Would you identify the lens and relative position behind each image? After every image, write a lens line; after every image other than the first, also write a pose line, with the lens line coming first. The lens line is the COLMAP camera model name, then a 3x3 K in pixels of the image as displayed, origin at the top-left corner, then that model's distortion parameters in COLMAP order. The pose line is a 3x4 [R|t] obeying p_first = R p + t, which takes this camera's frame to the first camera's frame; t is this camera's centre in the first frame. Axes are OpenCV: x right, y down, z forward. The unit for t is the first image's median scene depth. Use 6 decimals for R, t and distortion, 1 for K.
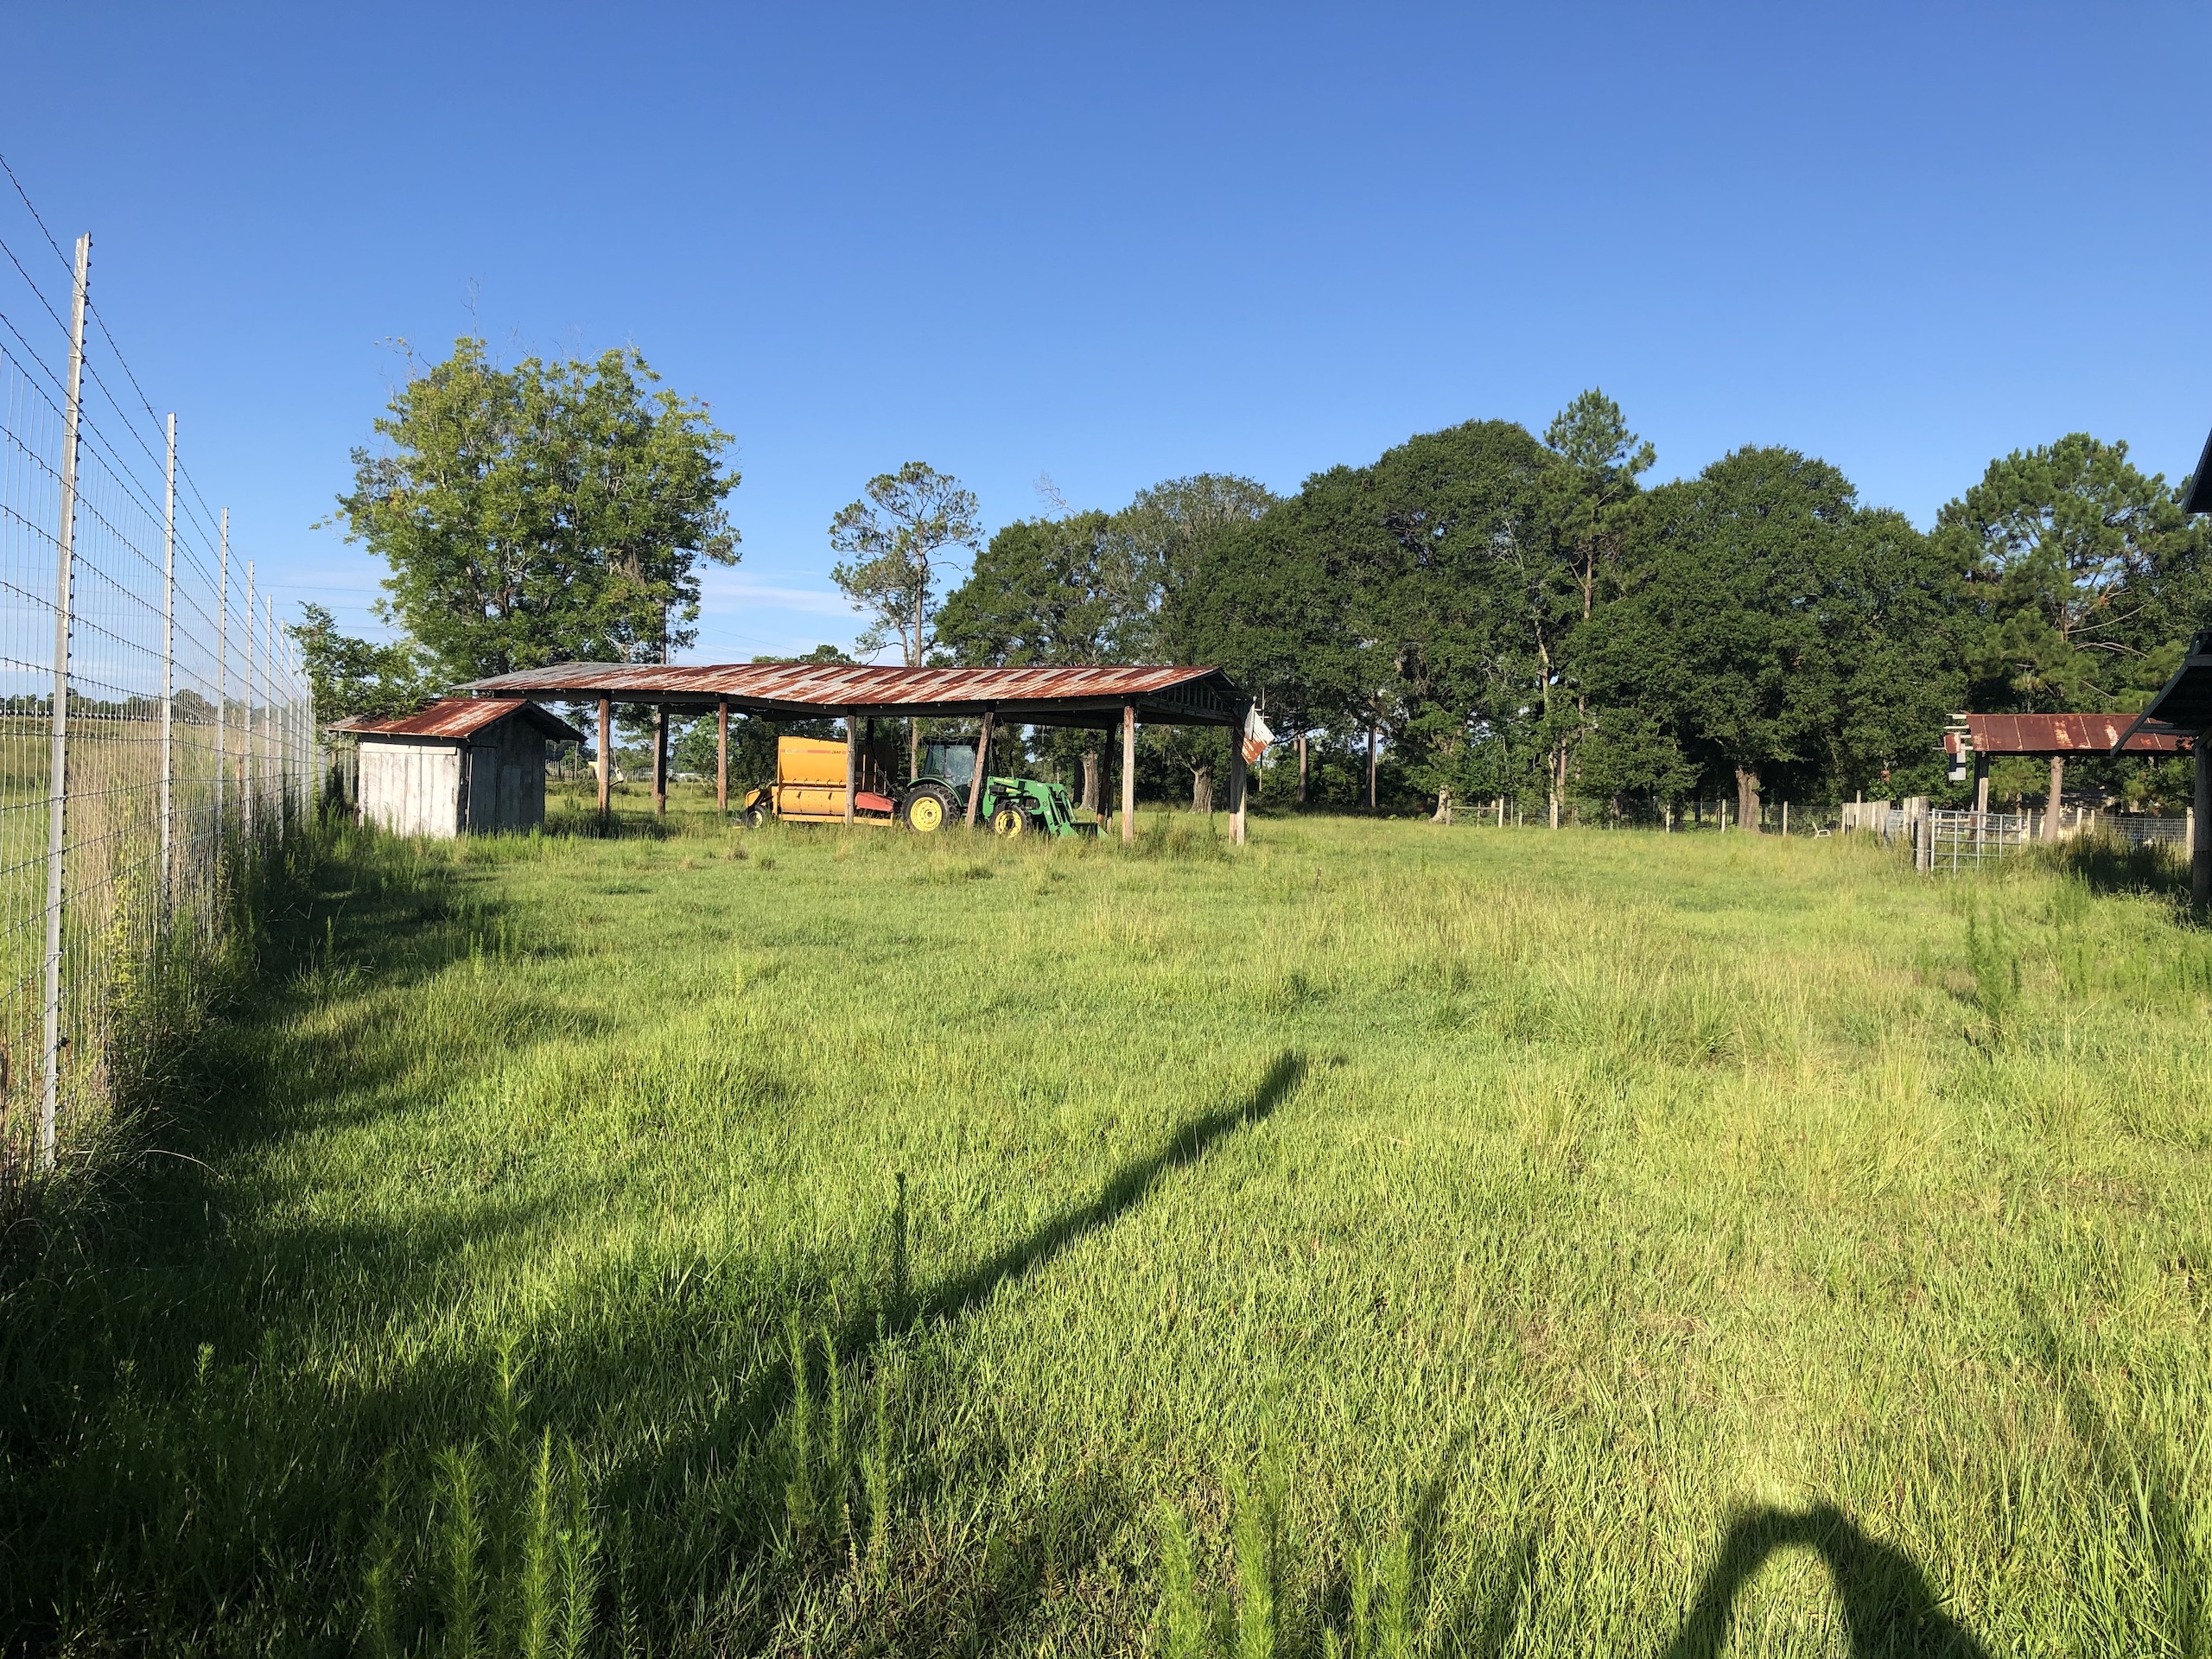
lens RADIAL K [[1819.7, 0, 1099.3], [0, 1819.7, 818.4], [0, 0, 1]] dist [0.021568, -0.011795]
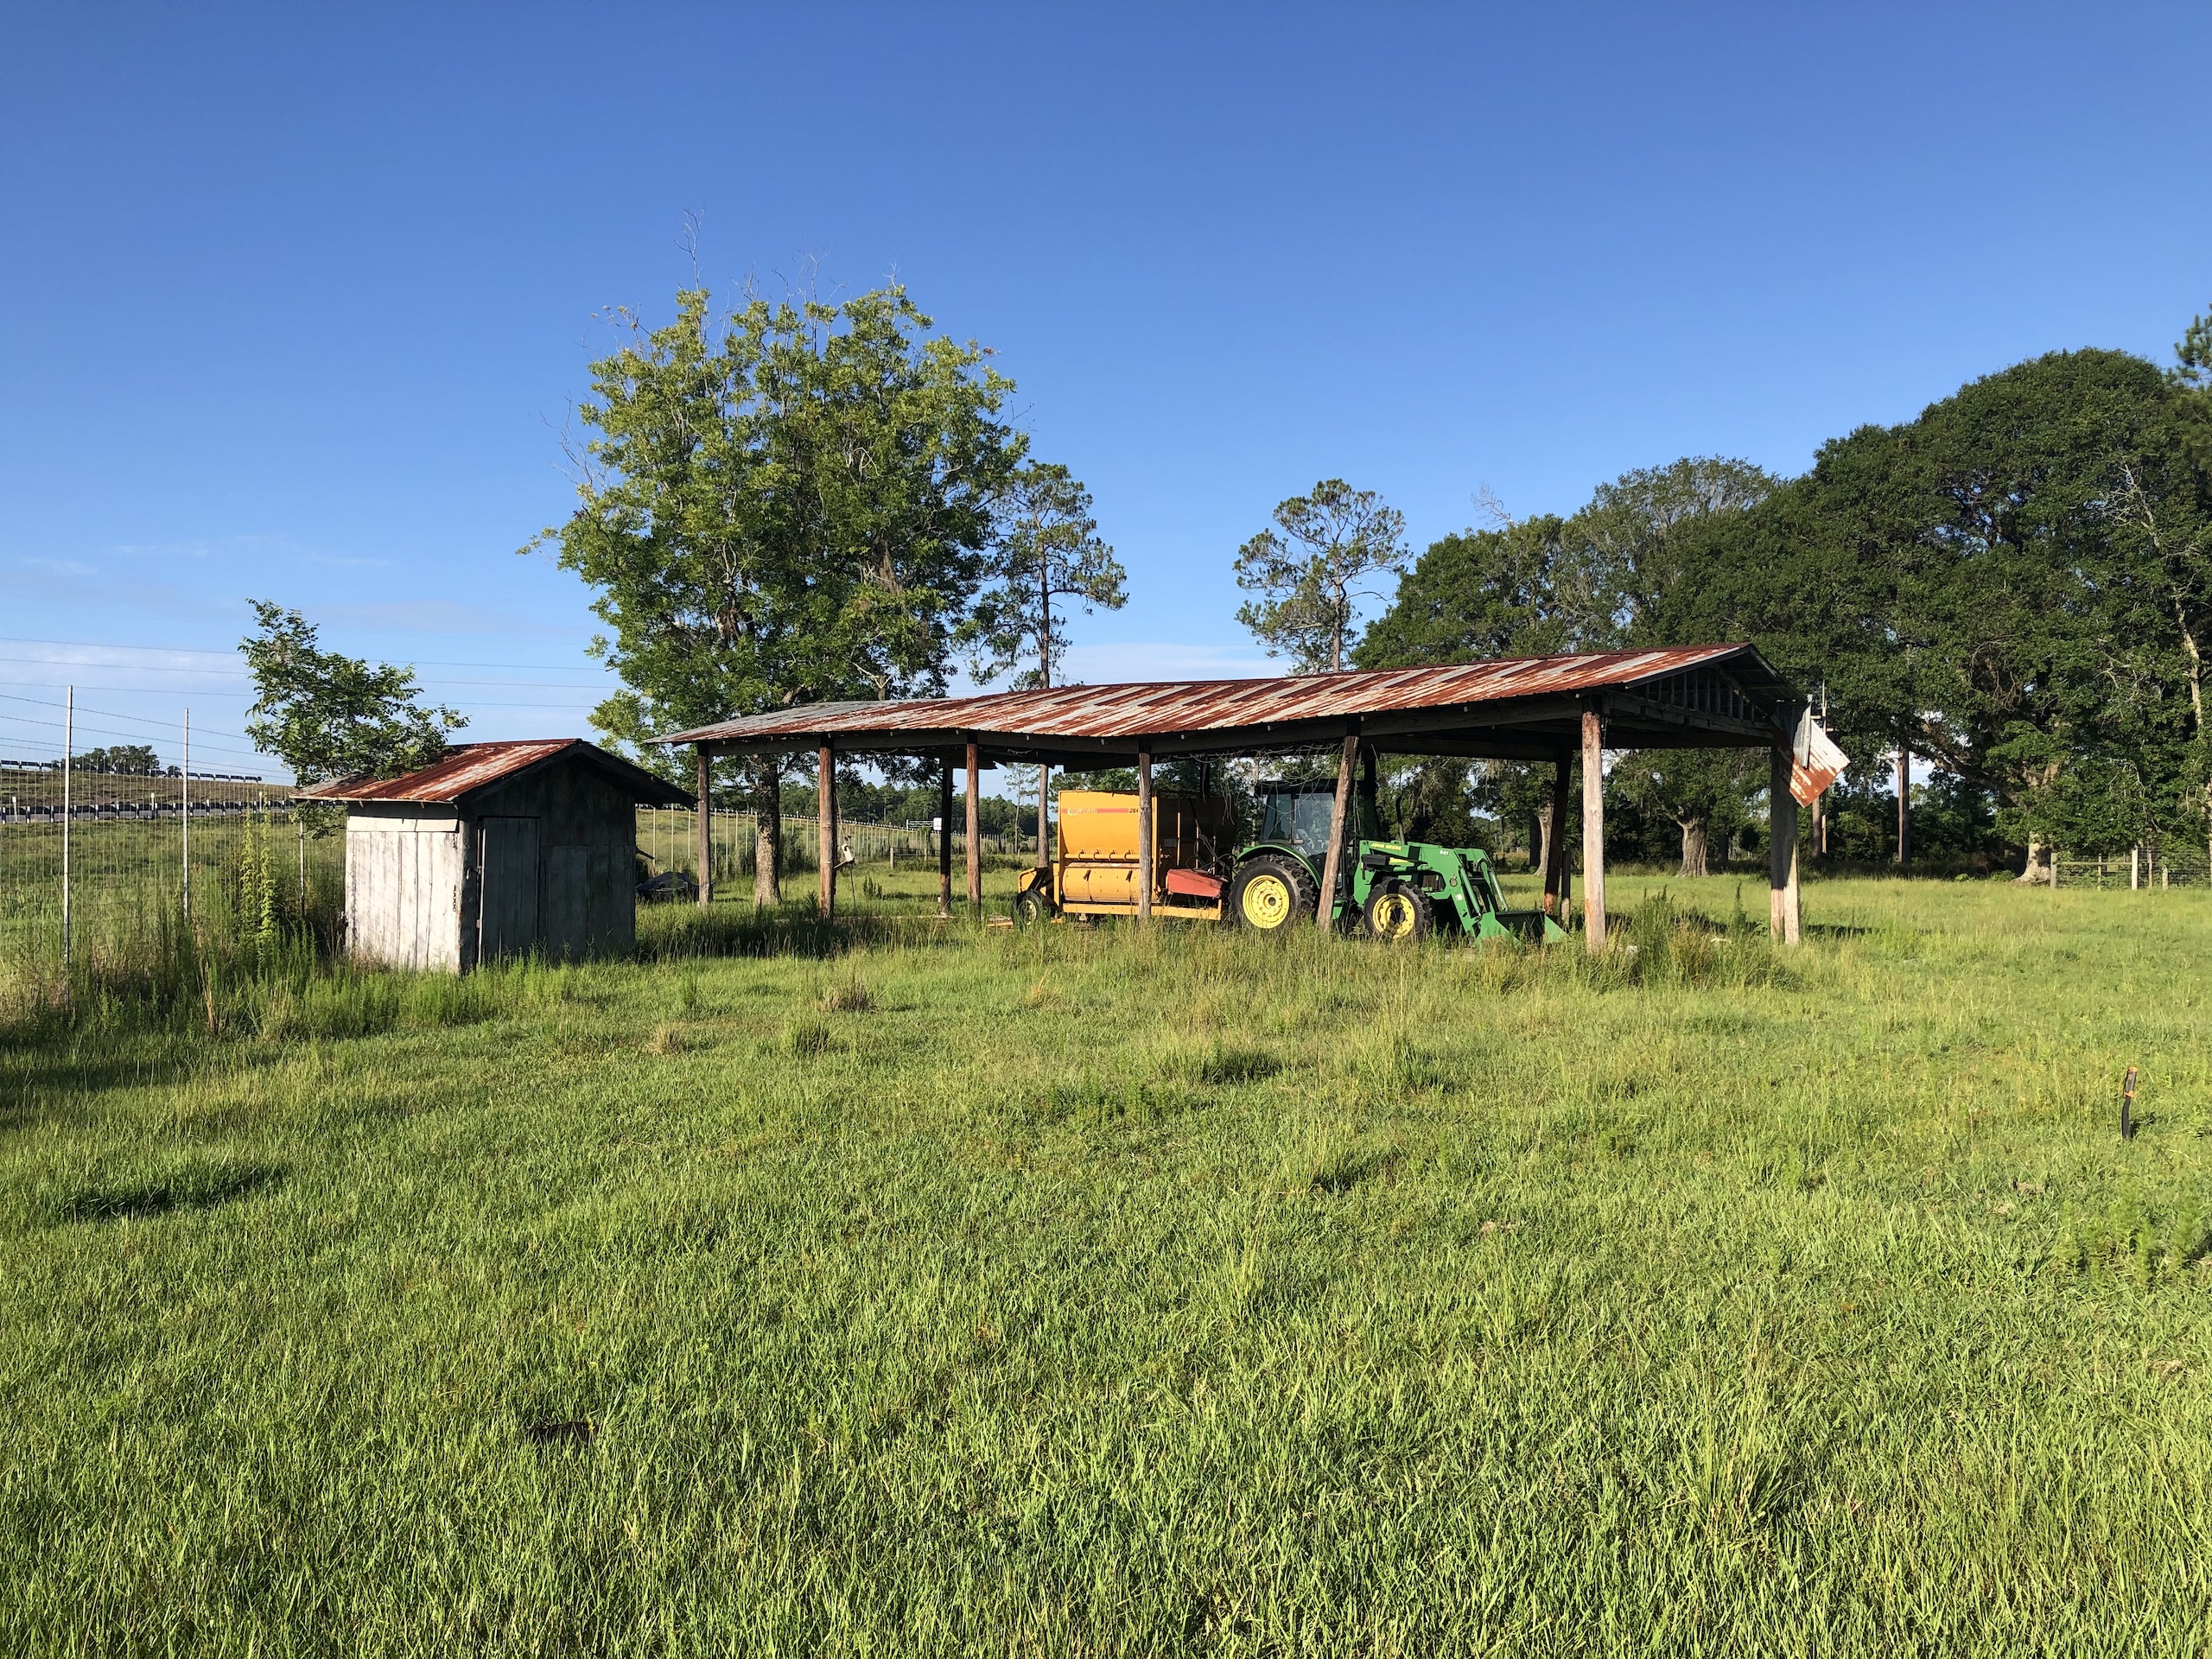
lens RADIAL K [[1819.7, 0, 1073.1], [0, 1819.7, 830.5], [0, 0, 1]] dist [0.021568, -0.011795]
pose [[0.964954, -0.029935, -0.260708, 0.004040], [0.022330, 0.999236, -0.032086, -0.004909], [0.261469, 0.025140, 0.964884, 0.210170]]
